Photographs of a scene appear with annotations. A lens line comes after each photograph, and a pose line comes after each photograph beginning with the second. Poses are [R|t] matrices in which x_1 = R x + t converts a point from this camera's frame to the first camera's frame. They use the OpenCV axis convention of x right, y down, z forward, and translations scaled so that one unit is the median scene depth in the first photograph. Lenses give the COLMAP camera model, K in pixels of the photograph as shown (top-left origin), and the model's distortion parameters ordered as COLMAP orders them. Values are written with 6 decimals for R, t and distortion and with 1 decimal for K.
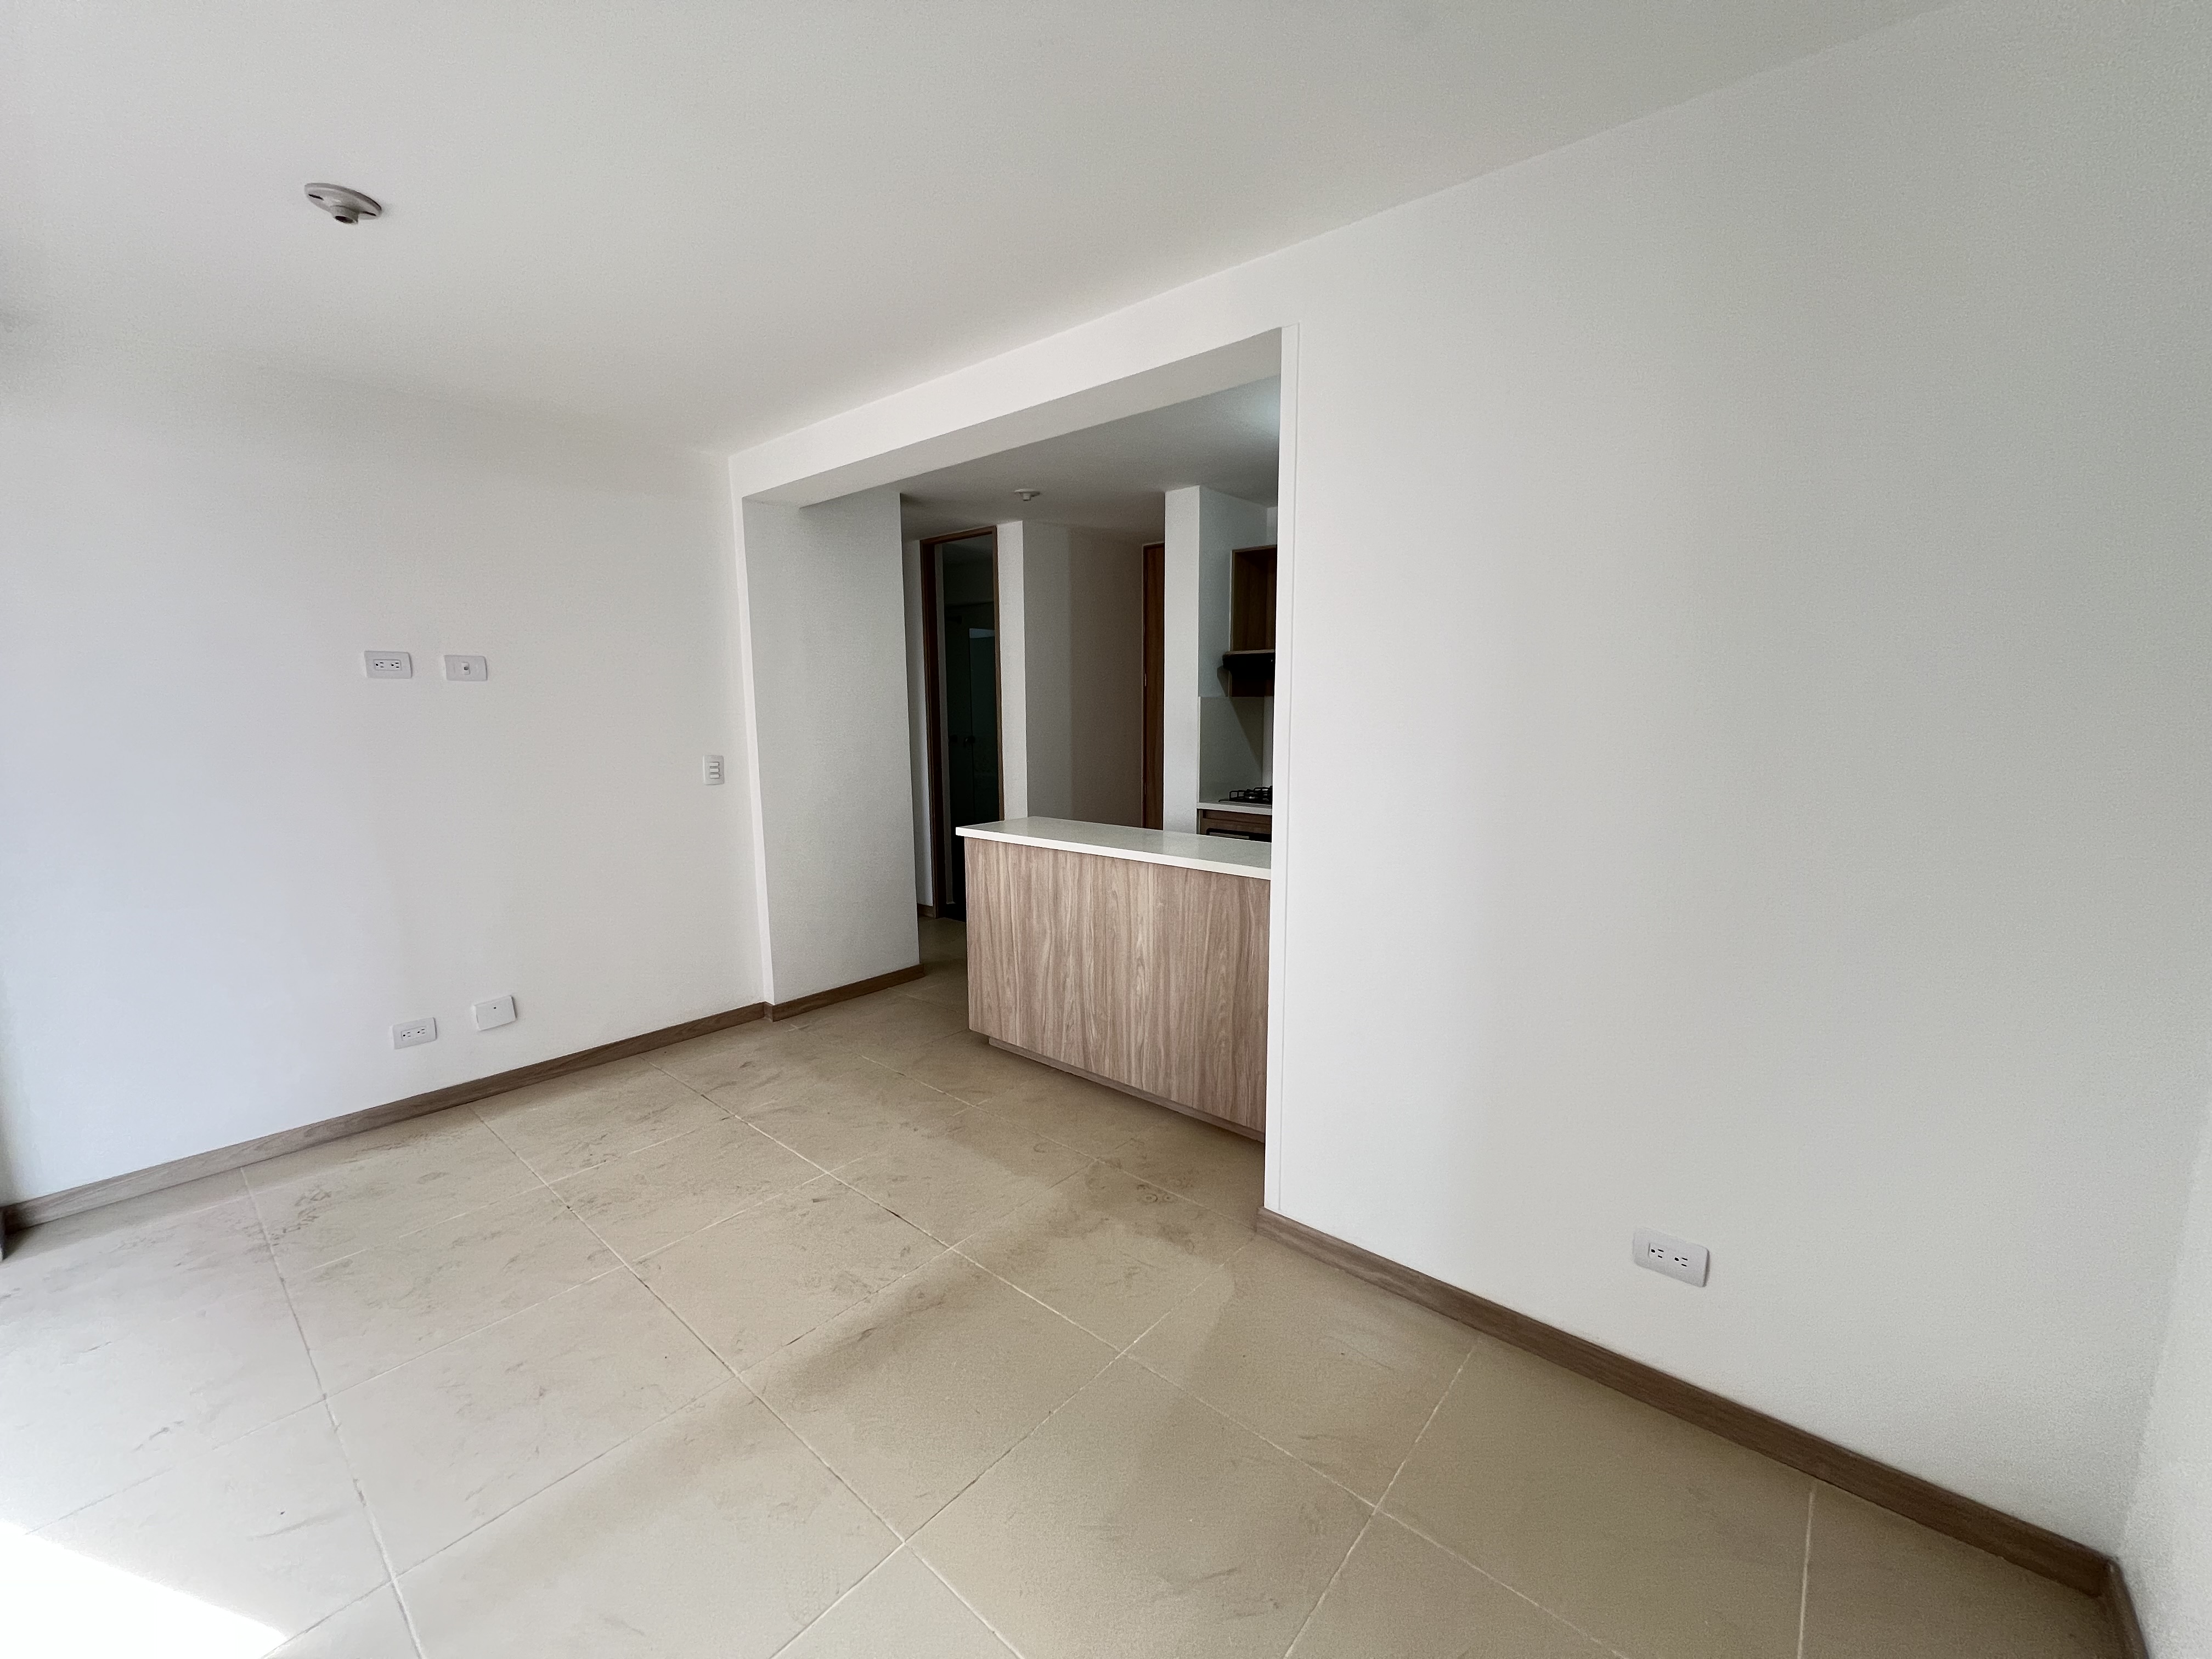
lens RADIAL K [[882.6, 0, 1089.9], [0, 882.6, 811.9], [0, 0, 1]] dist [-0.003320, 0.000274]
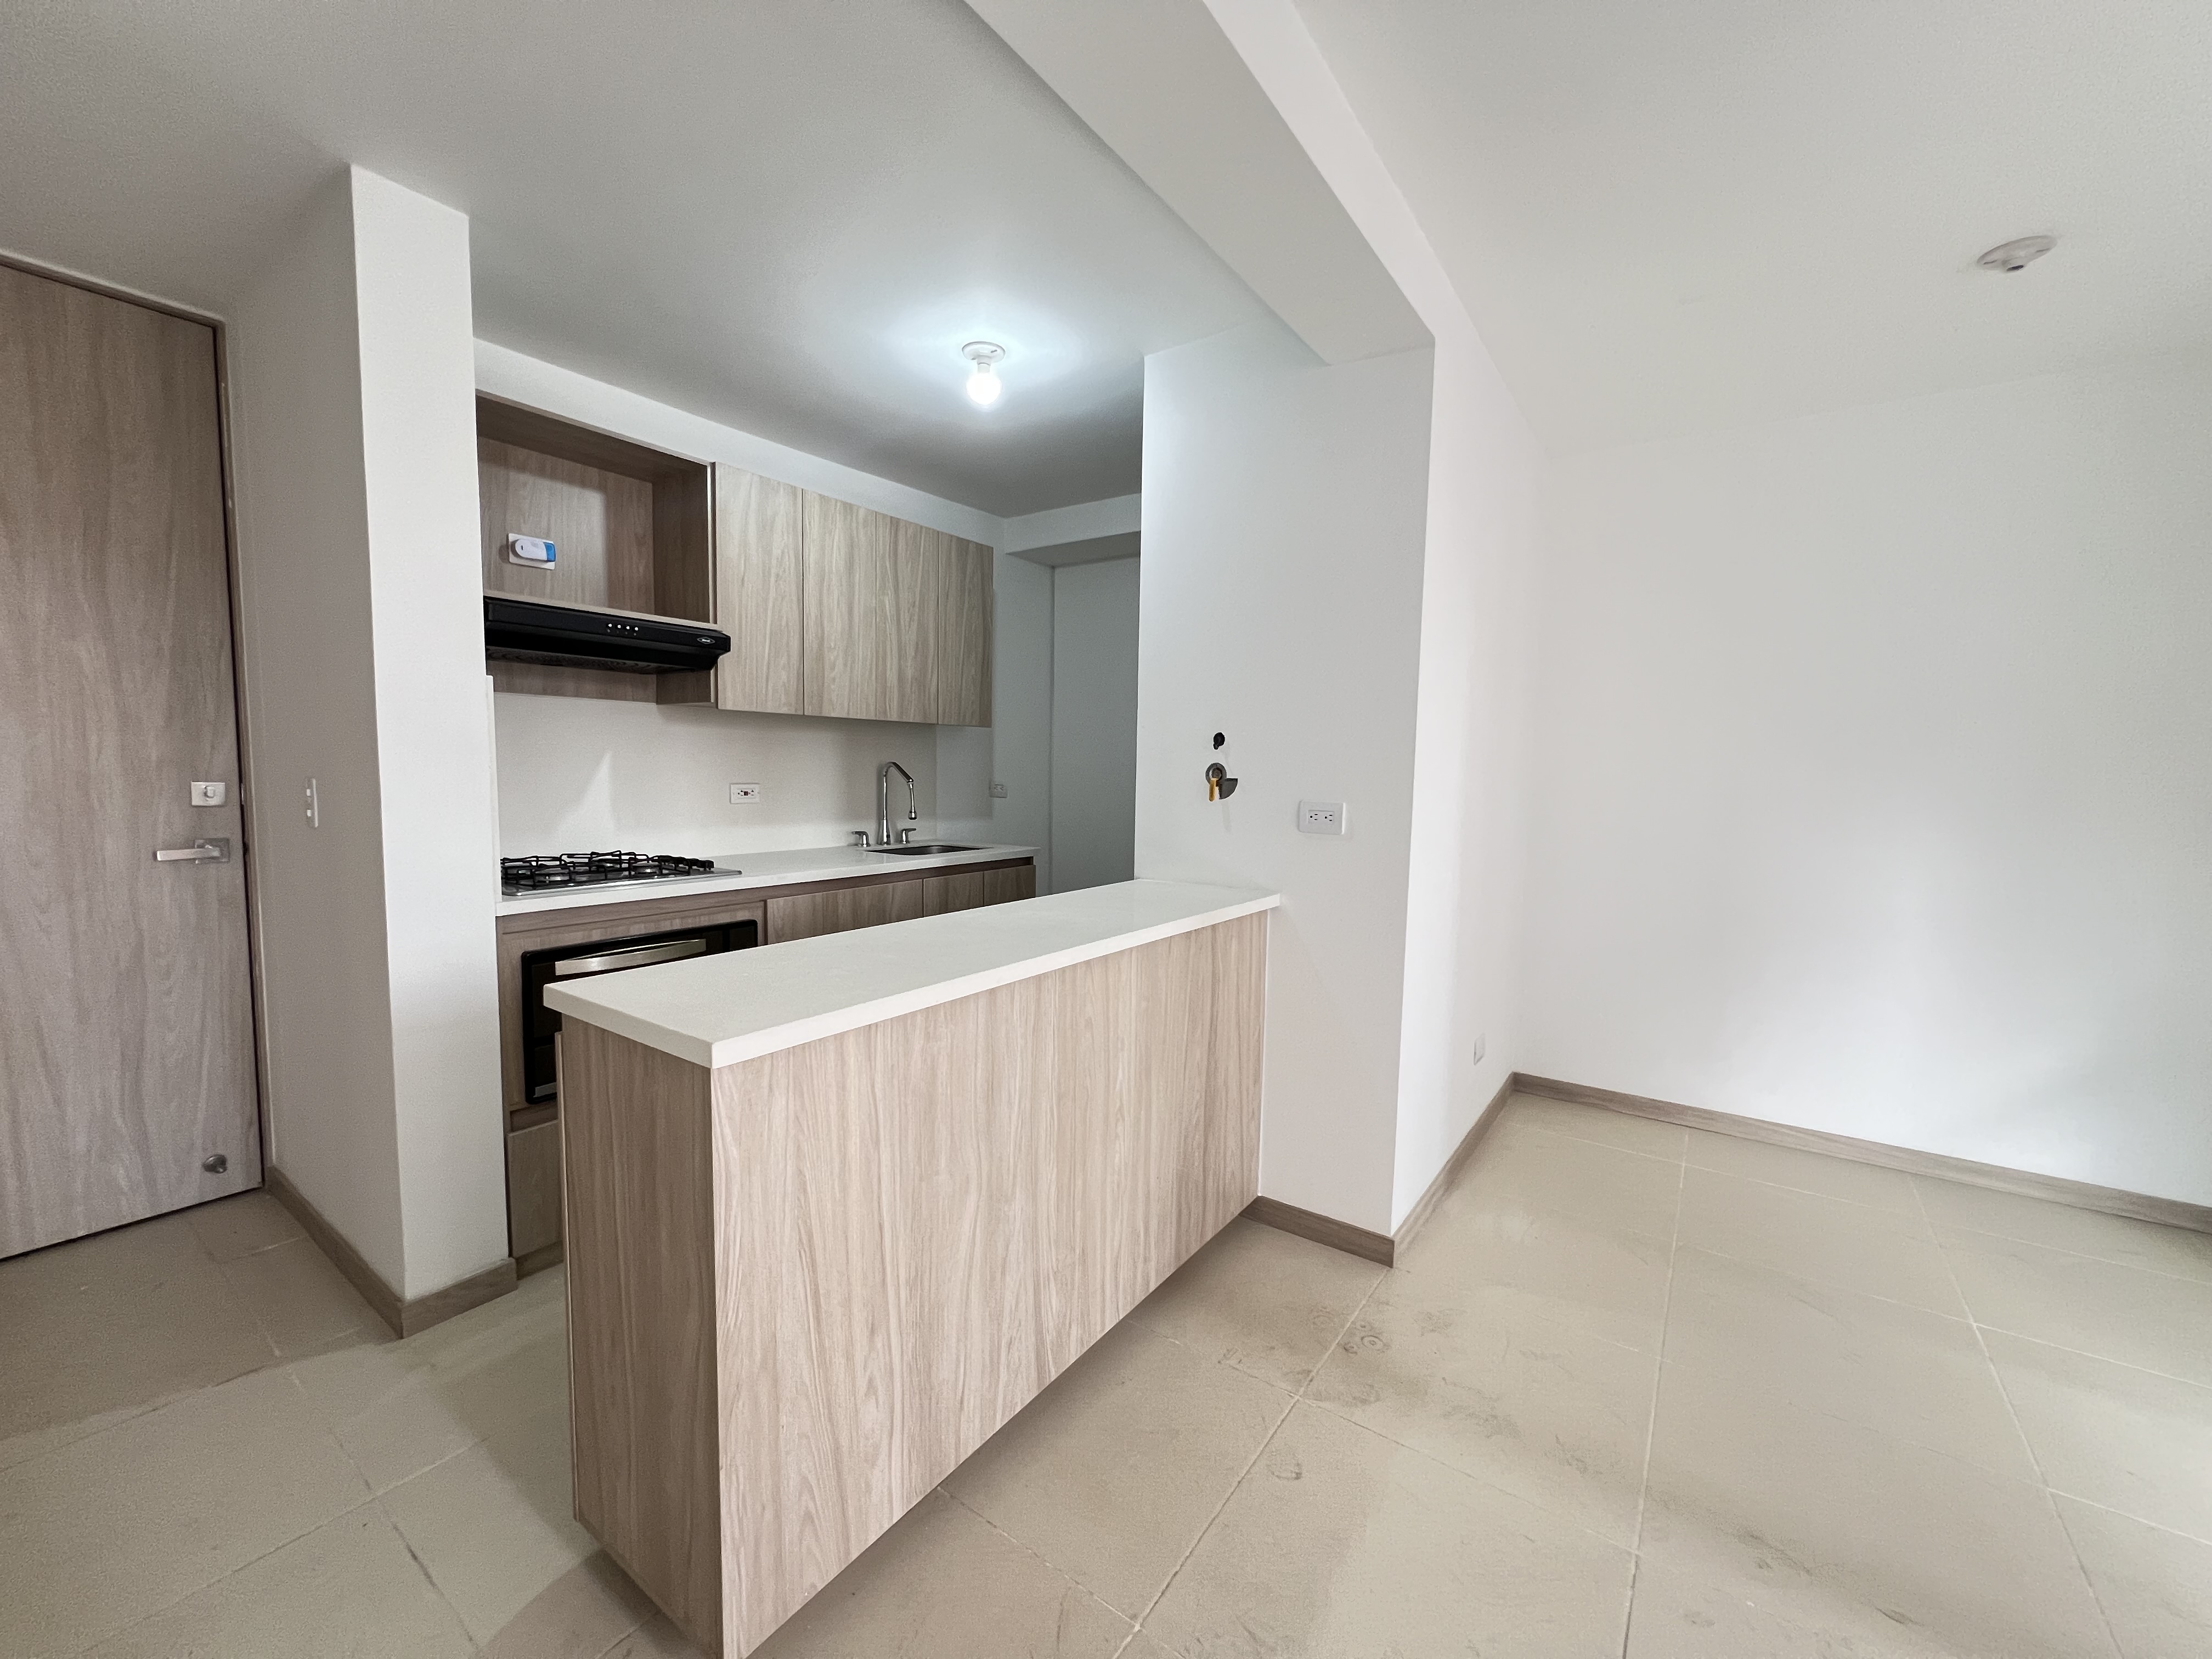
lens RADIAL K [[882.6, 0, 1109.9], [0, 882.6, 833.6], [0, 0, 1]] dist [-0.003320, 0.000274]
pose [[-0.102067, -0.072463, 0.992135, -0.505439], [0.109054, 0.990517, 0.083563, -0.069064], [-0.988782, 0.116725, -0.093197, 0.991774]]
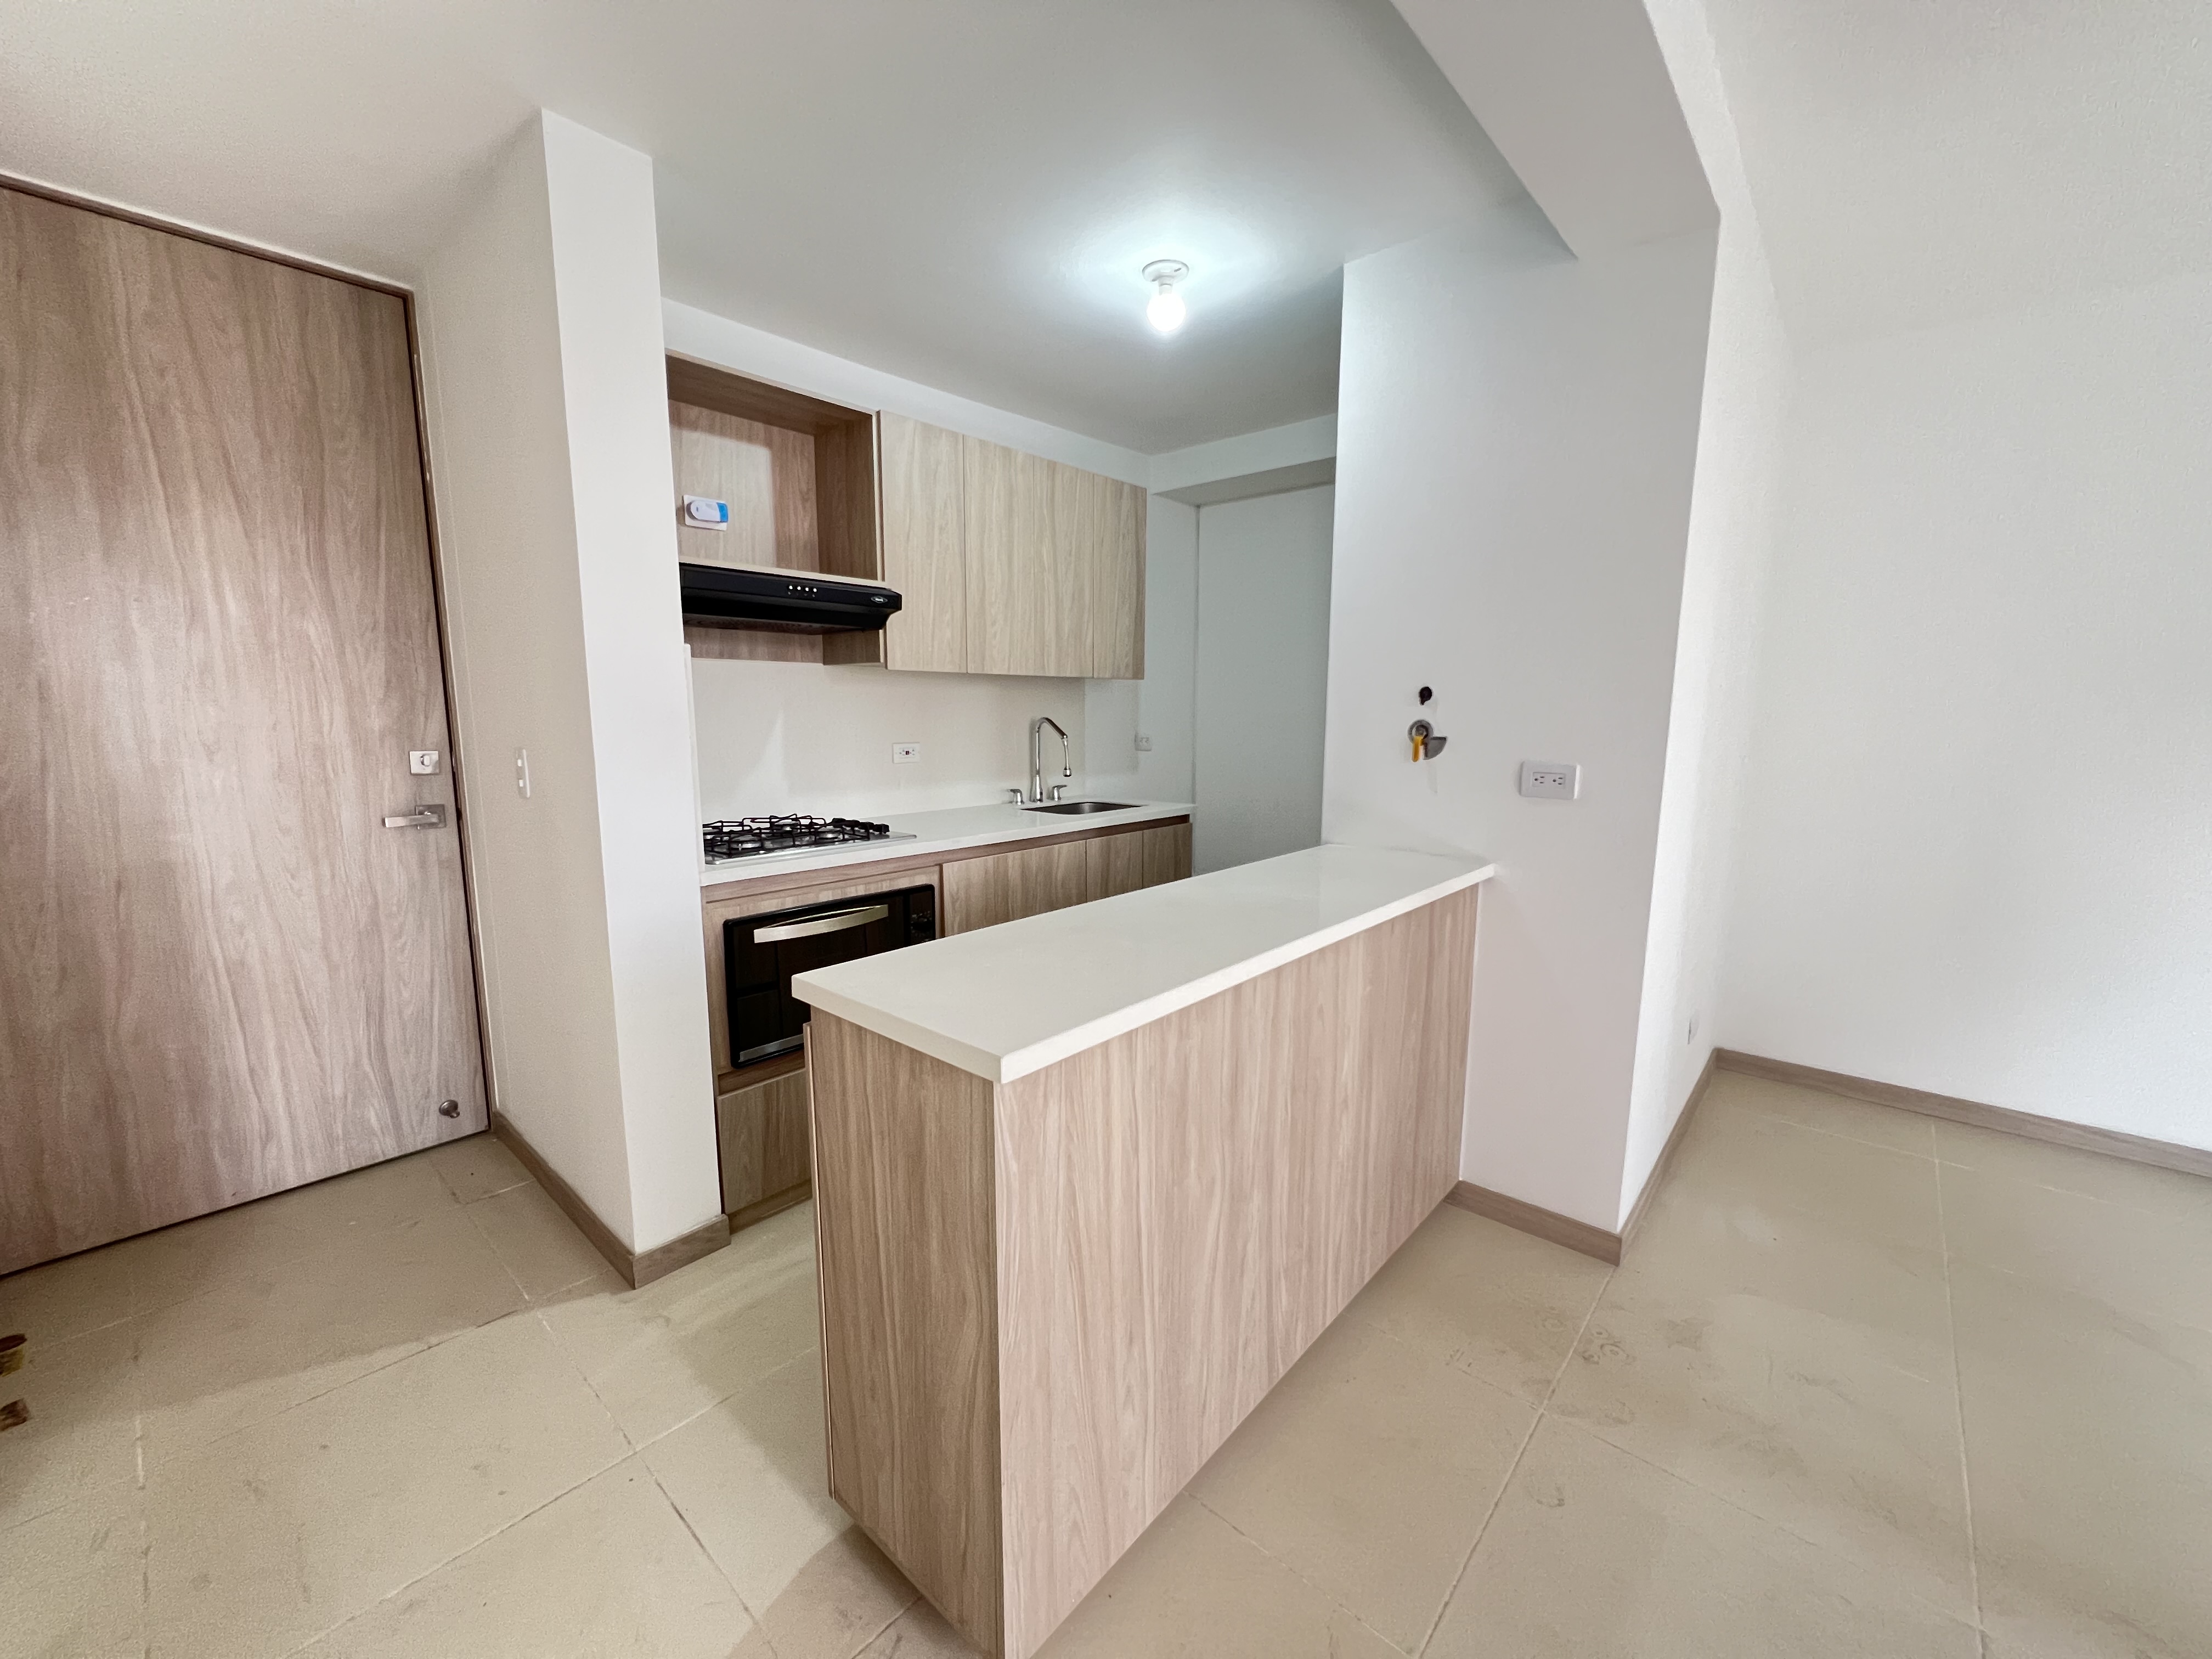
lens RADIAL K [[882.6, 0, 1108.9], [0, 882.6, 834.7], [0, 0, 1]] dist [-0.003320, 0.000274]
pose [[0.007552, -0.138592, 0.990321, -0.459893], [0.123679, 0.982874, 0.136607, -0.092655], [-0.992294, 0.121450, 0.024563, 1.063061]]
